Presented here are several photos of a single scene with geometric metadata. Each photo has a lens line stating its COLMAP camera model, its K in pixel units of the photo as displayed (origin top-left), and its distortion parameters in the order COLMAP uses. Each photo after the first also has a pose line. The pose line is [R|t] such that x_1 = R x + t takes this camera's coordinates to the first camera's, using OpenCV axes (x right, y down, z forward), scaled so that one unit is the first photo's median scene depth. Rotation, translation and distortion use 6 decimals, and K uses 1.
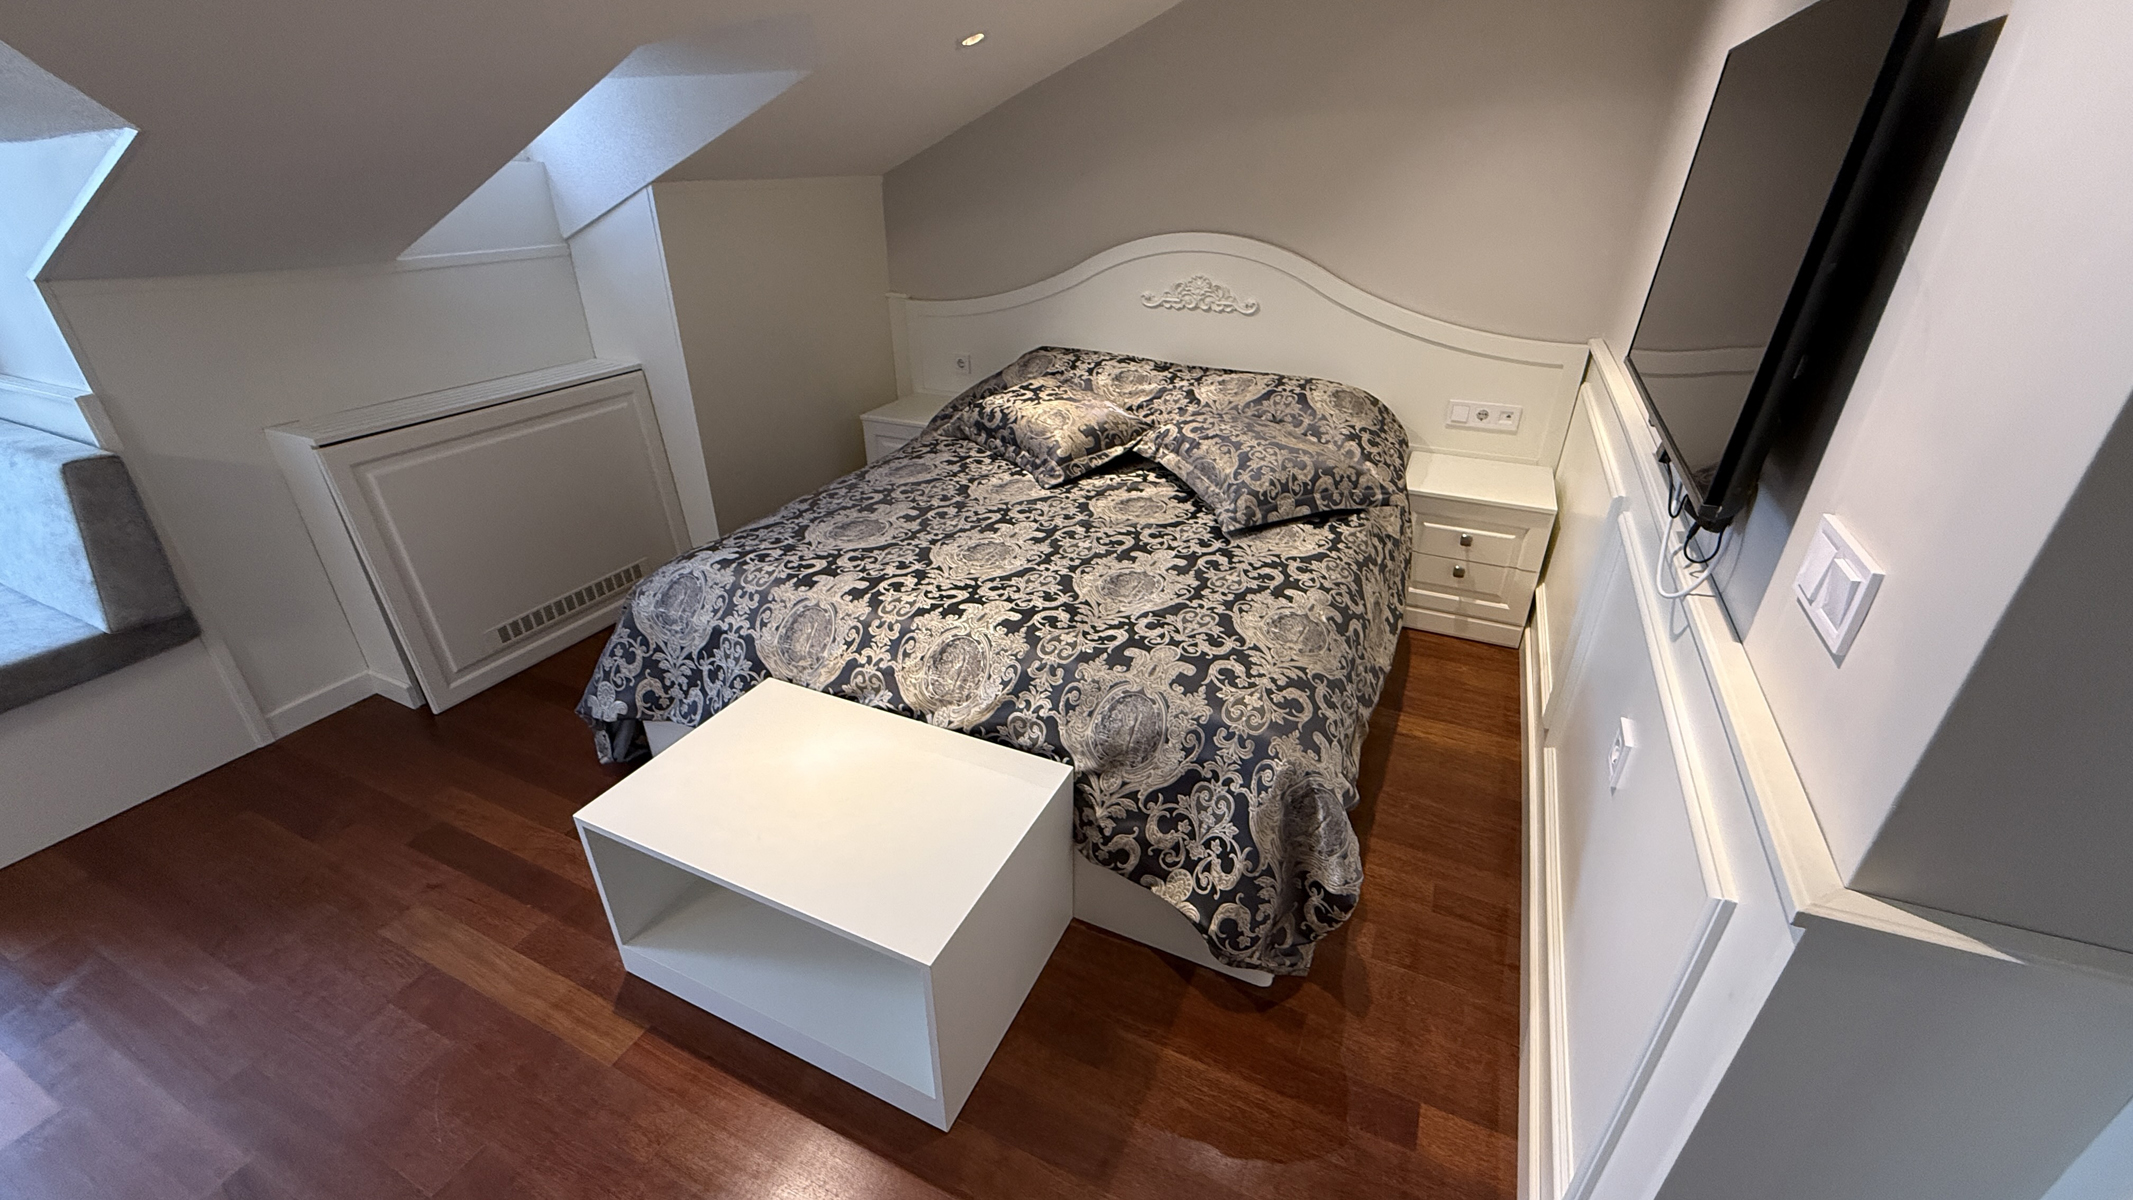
lens RADIAL K [[859.8, 0, 1059.1], [0, 859.8, 604.2], [0, 0, 1]] dist [0.000477, -0.000352]
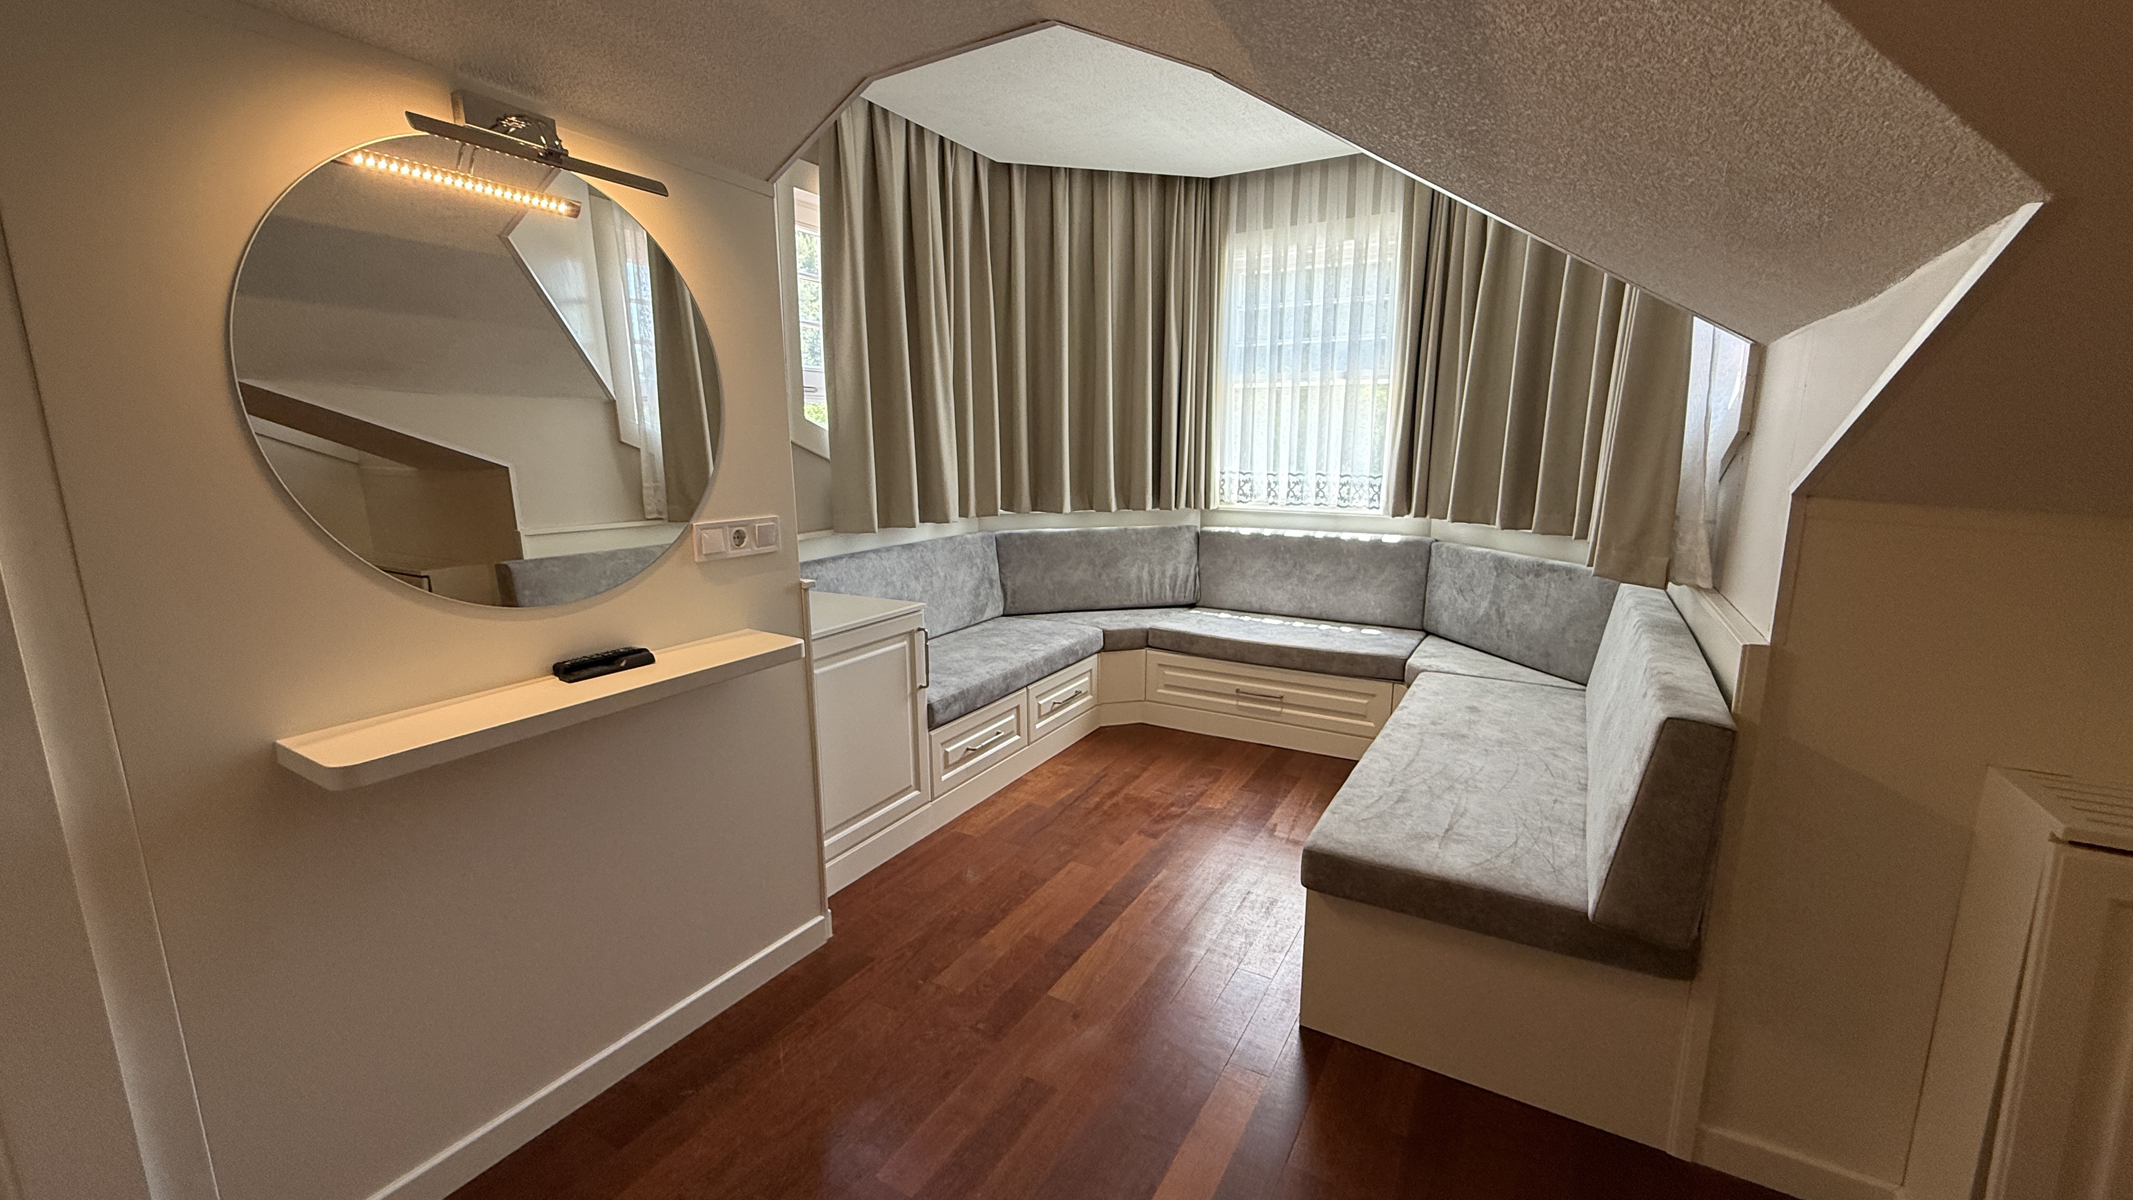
lens RADIAL K [[859.8, 0, 1059.1], [0, 859.8, 604.2], [0, 0, 1]] dist [0.000477, -0.000352]
pose [[-0.095383, 0.192527, -0.976645, -0.372694], [-0.459729, 0.861698, 0.214767, -0.152188], [0.882922, 0.469477, 0.006319, 0.449673]]
